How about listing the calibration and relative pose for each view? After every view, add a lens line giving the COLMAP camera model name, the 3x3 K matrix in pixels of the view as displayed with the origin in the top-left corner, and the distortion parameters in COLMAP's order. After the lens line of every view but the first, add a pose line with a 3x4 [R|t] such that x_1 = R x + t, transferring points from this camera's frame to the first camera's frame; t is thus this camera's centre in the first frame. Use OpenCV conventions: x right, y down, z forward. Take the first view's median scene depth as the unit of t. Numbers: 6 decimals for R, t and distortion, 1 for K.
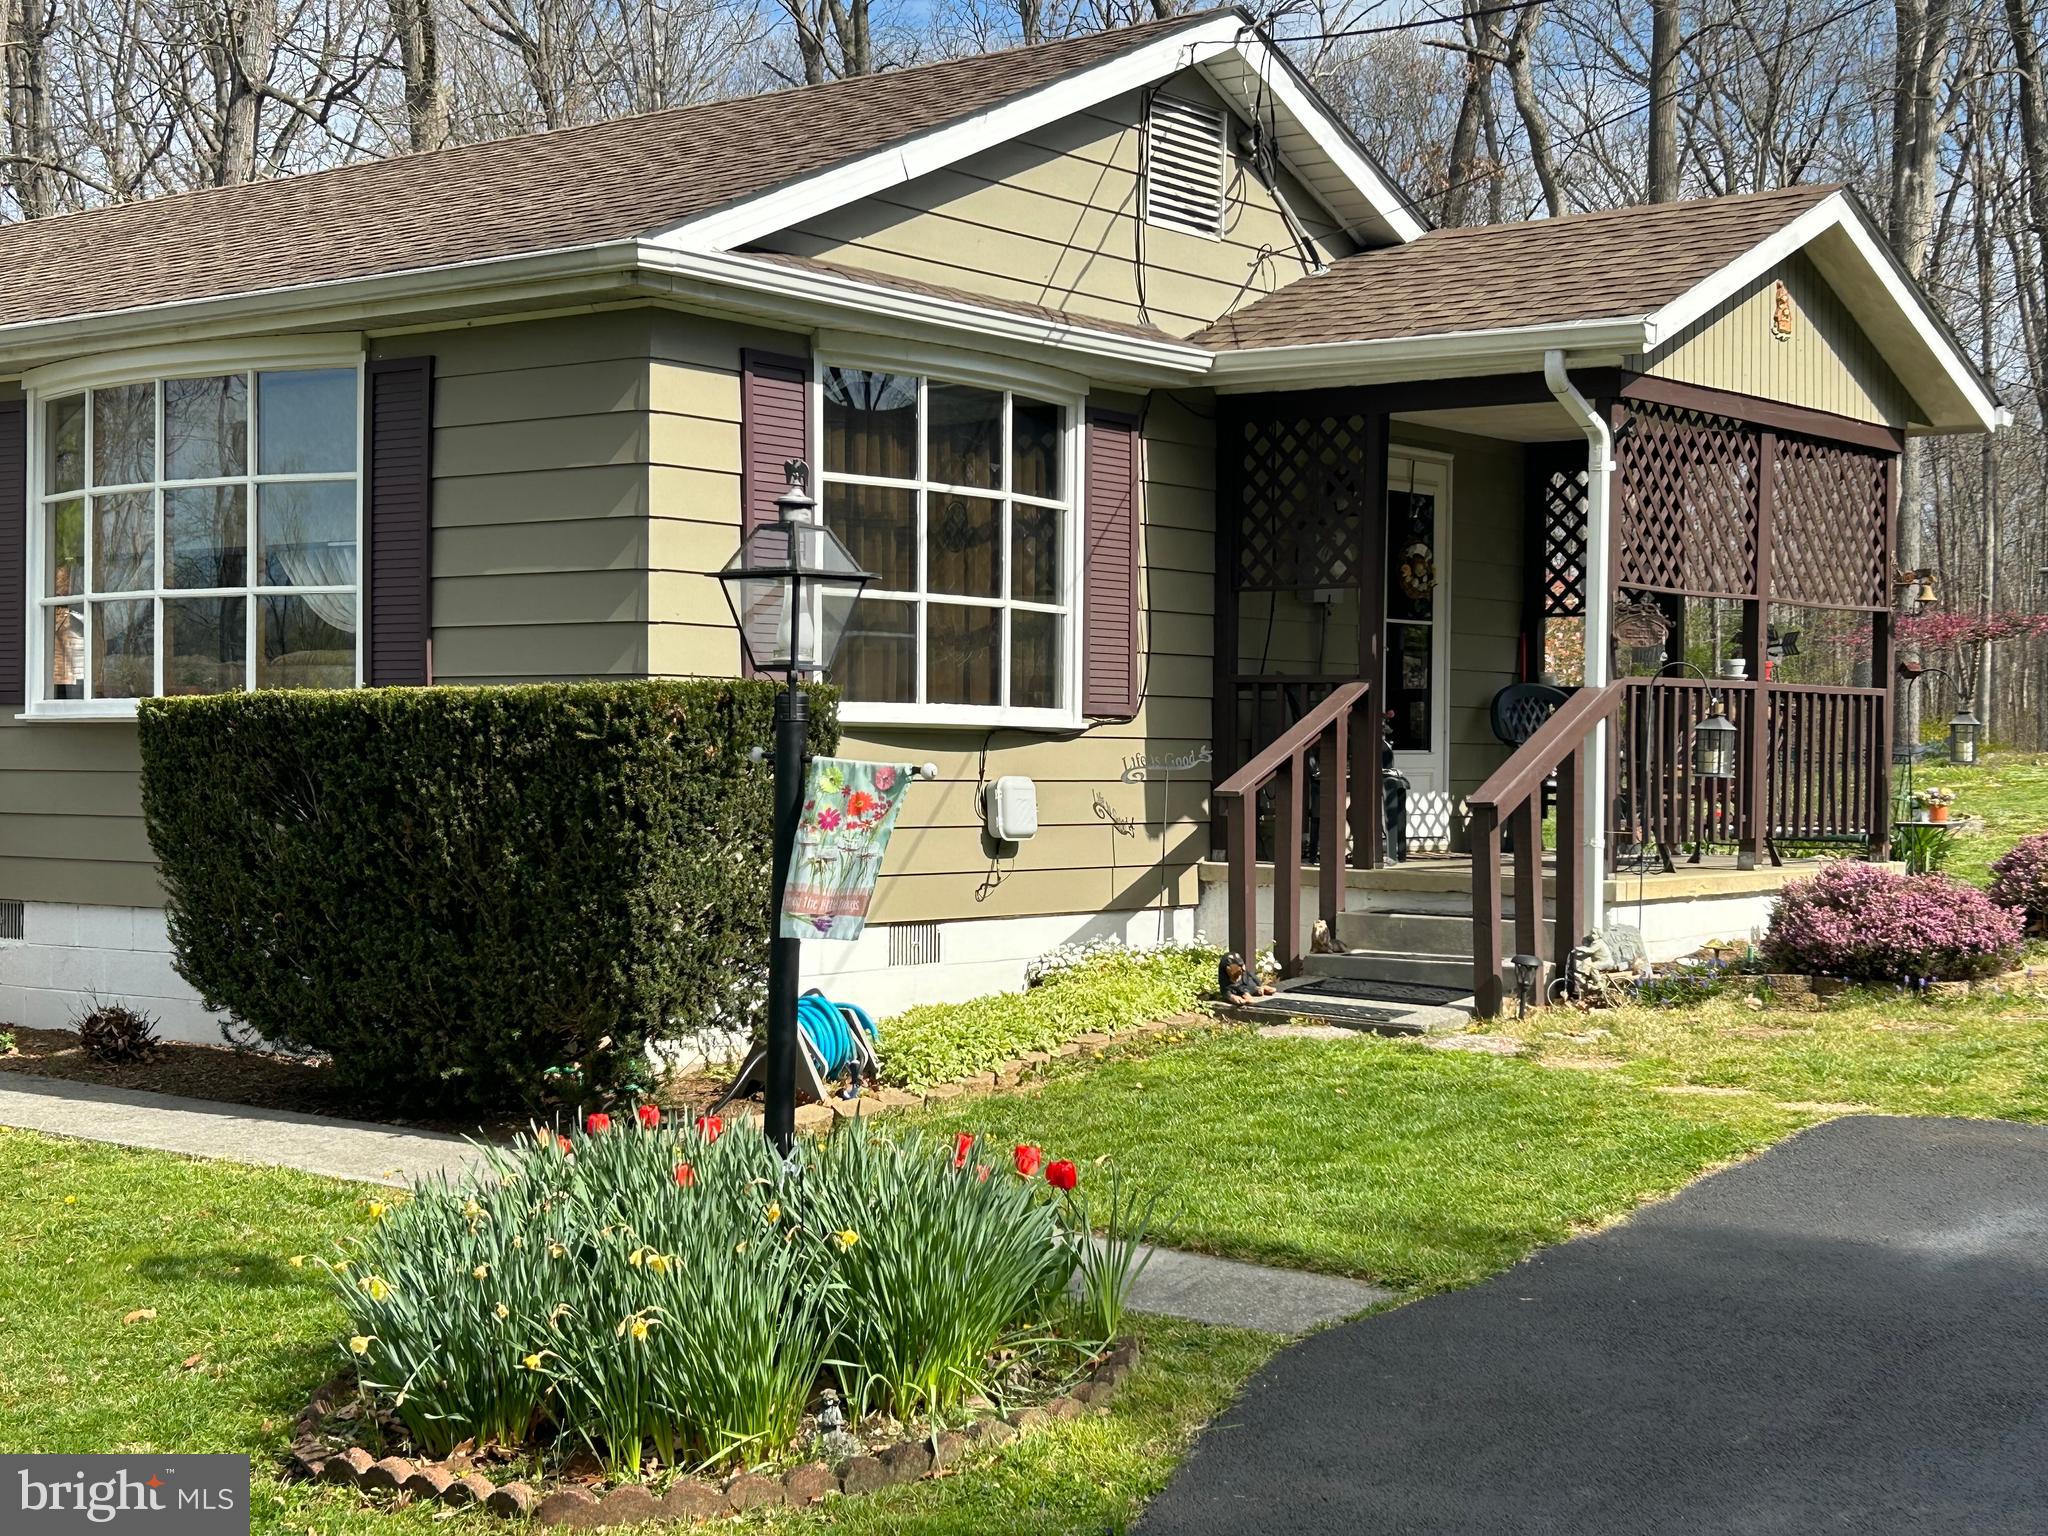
lens RADIAL K [[2977.2, 0, 1025.6], [0, 2977.2, 767.3], [0, 0, 1]] dist [0.094791, 0.000000]
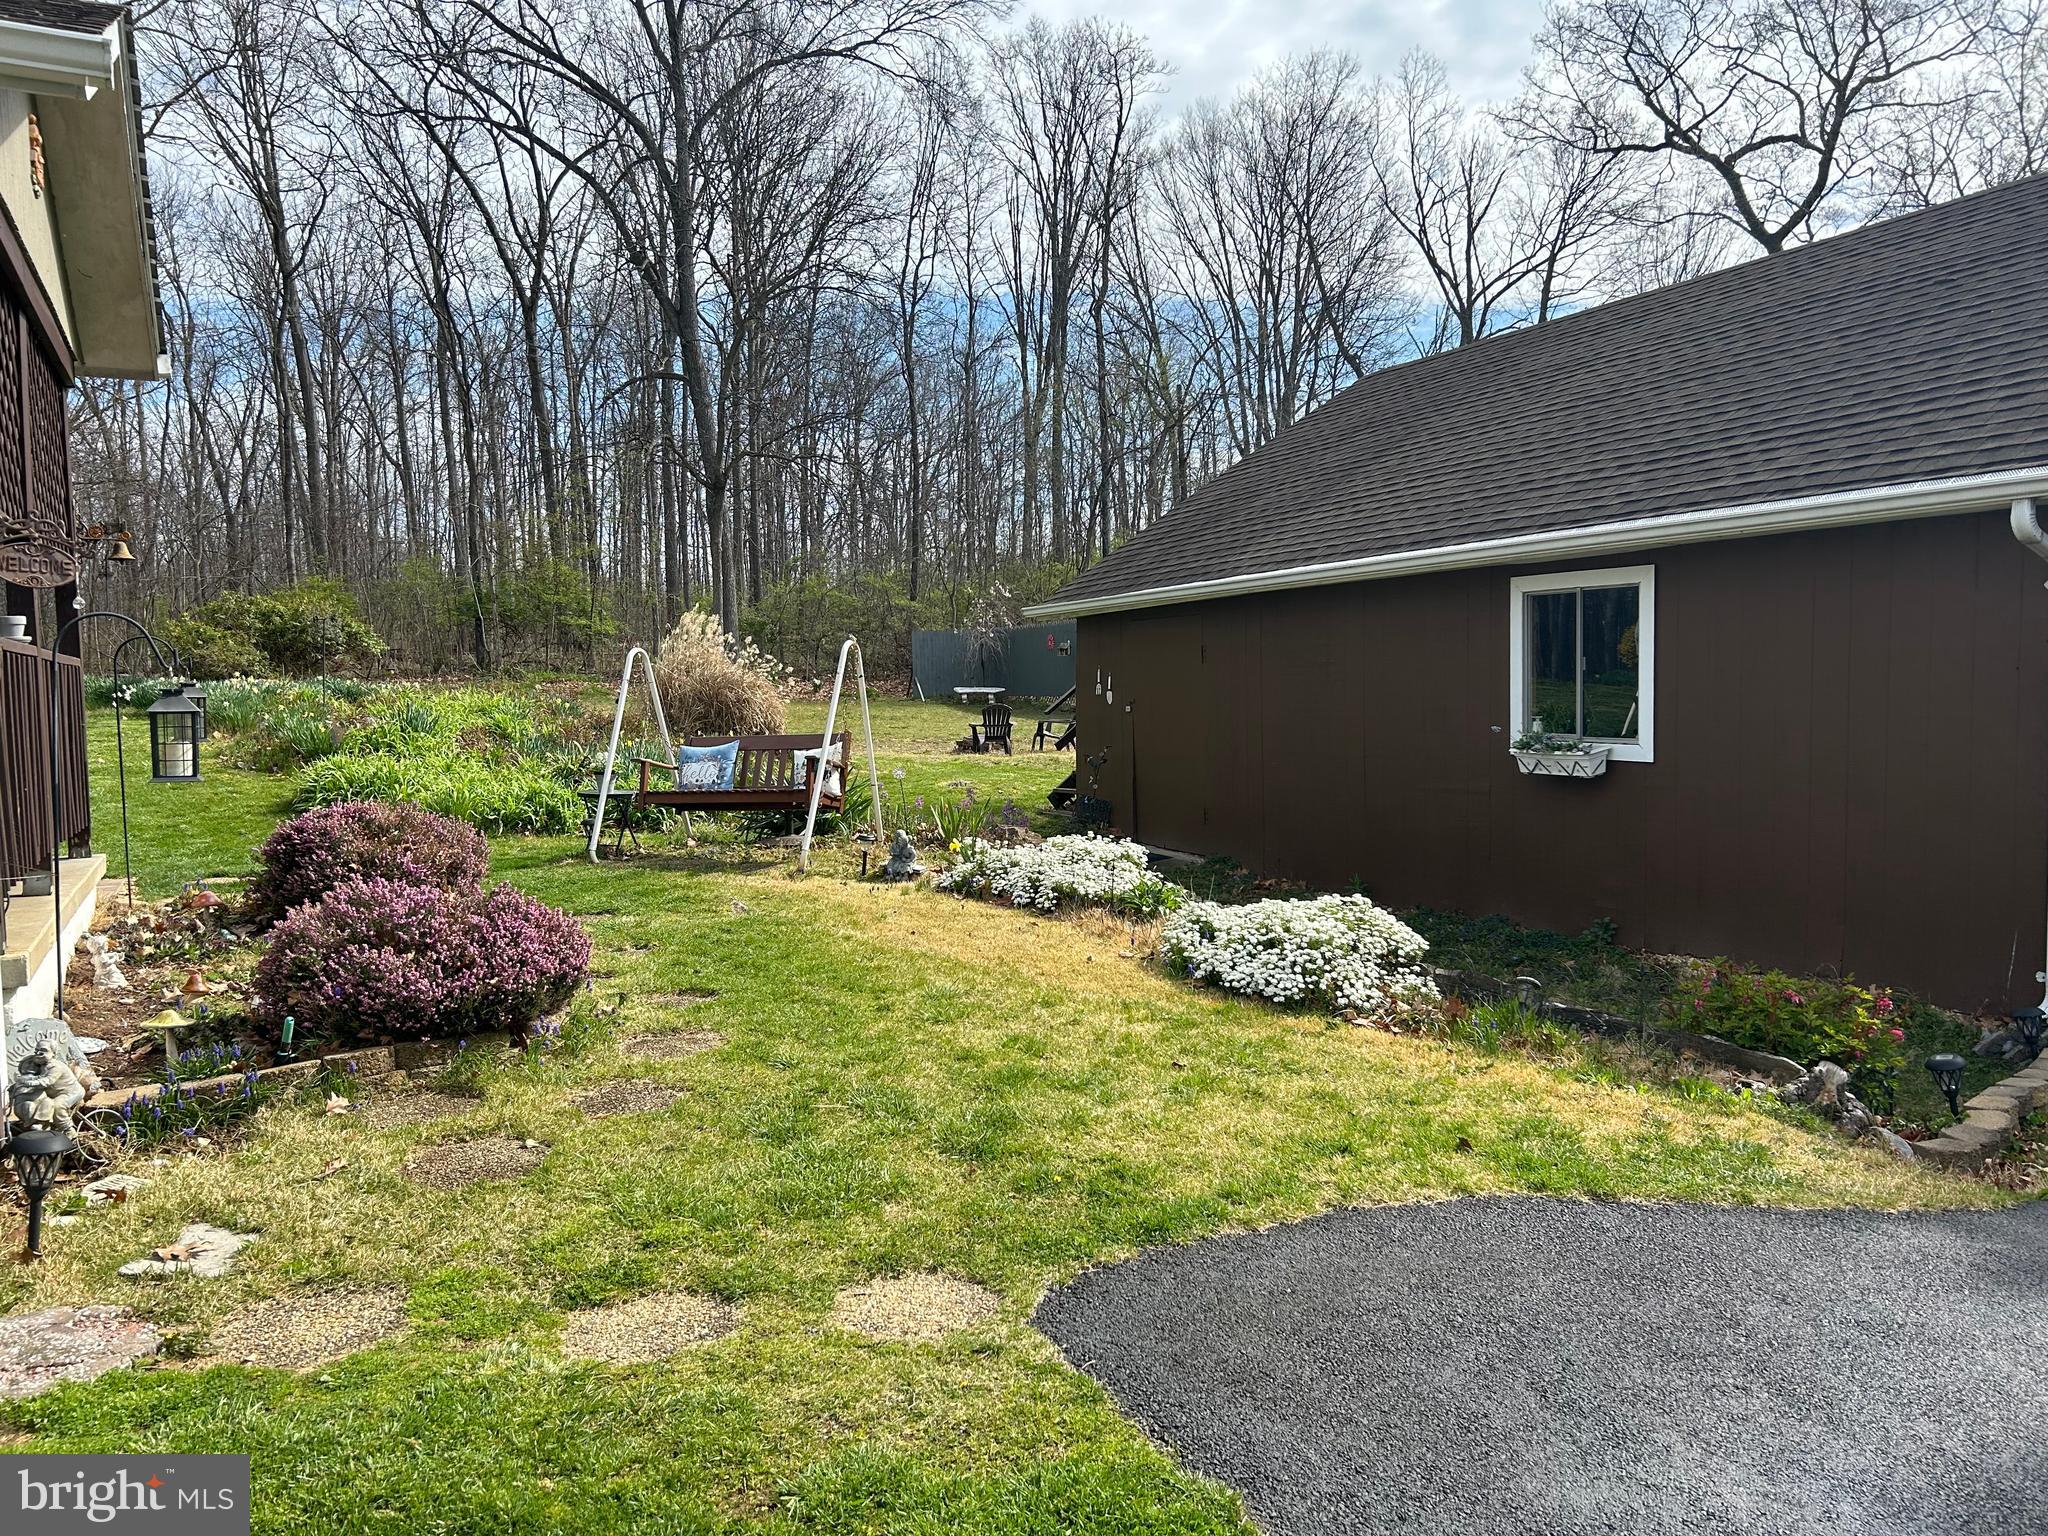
lens RADIAL K [[1524.1, 0, 1025.8], [0, 1524.1, 768.6], [0, 0, 1]] dist [0.001977, 0.001229]
pose [[0.414631, -0.061709, 0.907895, -0.007162], [0.023224, 0.998091, 0.057234, -0.015573], [-0.909693, -0.002646, 0.415273, 0.689028]]
